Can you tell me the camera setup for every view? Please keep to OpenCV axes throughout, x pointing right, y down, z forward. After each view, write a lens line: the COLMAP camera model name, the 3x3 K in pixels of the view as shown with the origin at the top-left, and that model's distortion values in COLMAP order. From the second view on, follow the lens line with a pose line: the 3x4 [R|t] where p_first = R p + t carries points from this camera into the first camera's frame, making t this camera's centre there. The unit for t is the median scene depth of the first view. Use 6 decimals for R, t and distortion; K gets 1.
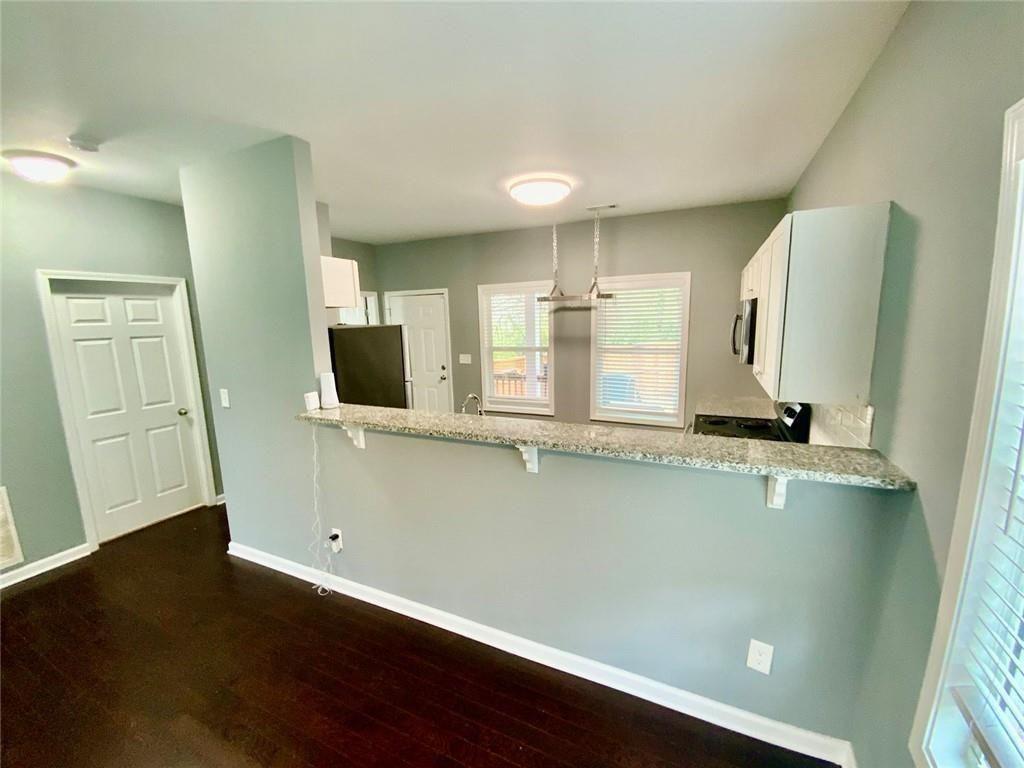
lens RADIAL K [[415.9, 0, 512.8], [0, 415.9, 384.8], [0, 0, 1]] dist [0.009310, -0.007216]
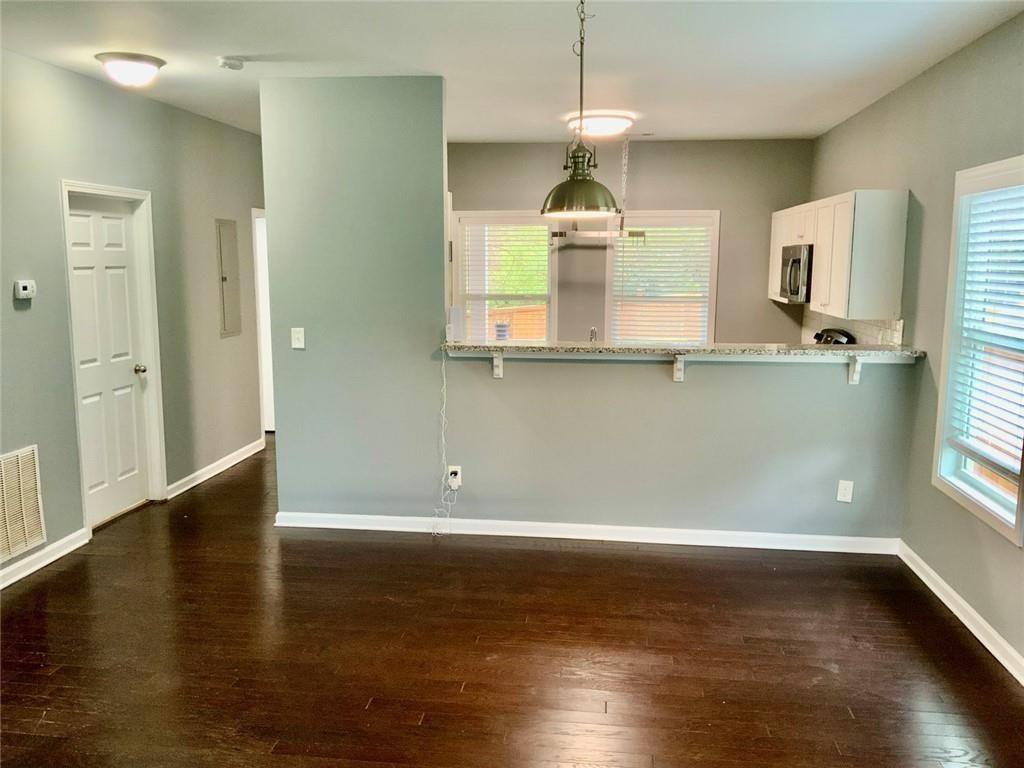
lens RADIAL K [[838.3, 0, 514.3], [0, 838.3, 380.0], [0, 0, 1]] dist [0.009078, -0.005551]
pose [[0.951063, -0.017515, 0.308501, -0.738904], [0.022851, 0.999645, -0.013693, 0.143562], [-0.308152, 0.020073, 0.951125, -0.759723]]
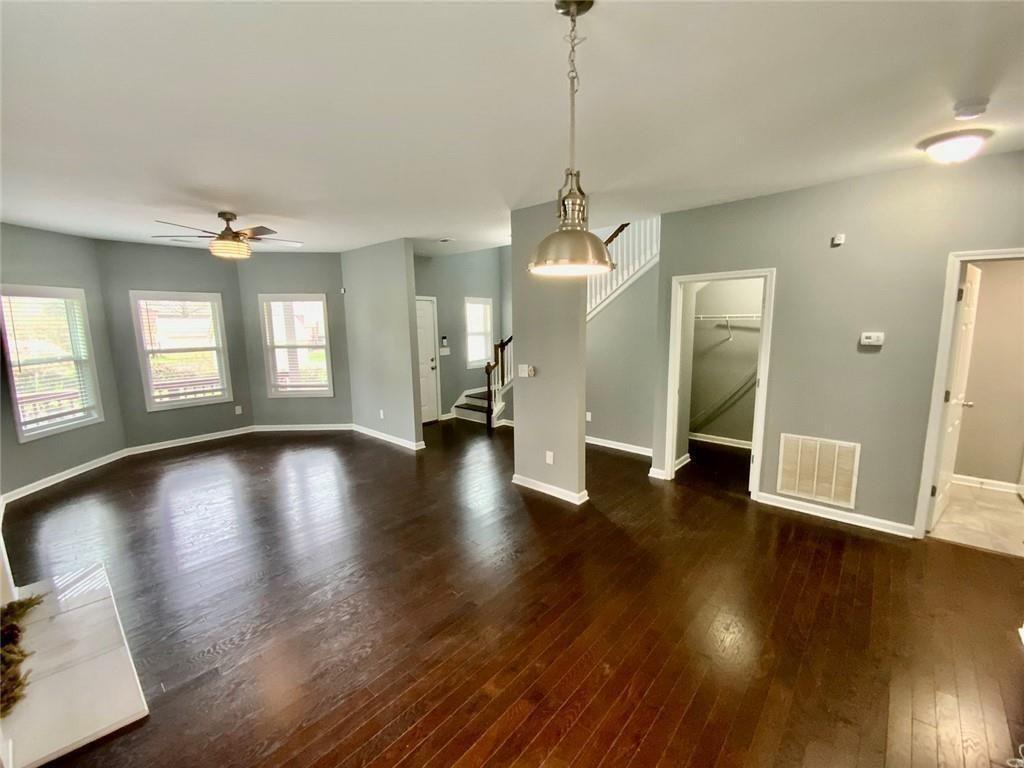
lens RADIAL K [[412.6, 0, 513.7], [0, 412.6, 385.3], [0, 0, 1]] dist [0.020458, -0.019282]
pose [[-0.281673, 0.168679, -0.944567, 0.145010], [-0.131427, 0.968365, 0.212121, -0.039788], [0.950467, 0.183890, -0.250593, 0.261662]]
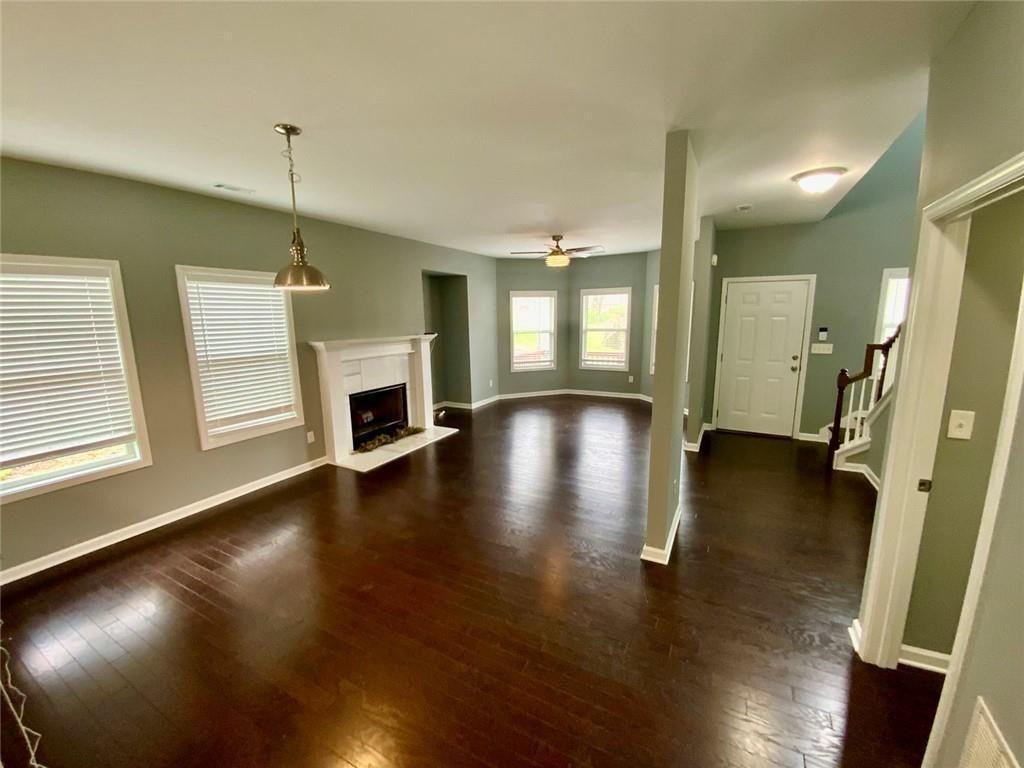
lens RADIAL K [[412.6, 0, 513.7], [0, 412.6, 385.3], [0, 0, 1]] dist [0.020458, -0.019282]
pose [[-0.998059, 0.025729, 0.056709, -0.779392], [0.042627, 0.946135, 0.320954, -0.134917], [-0.045396, 0.322749, -0.945395, 0.962772]]
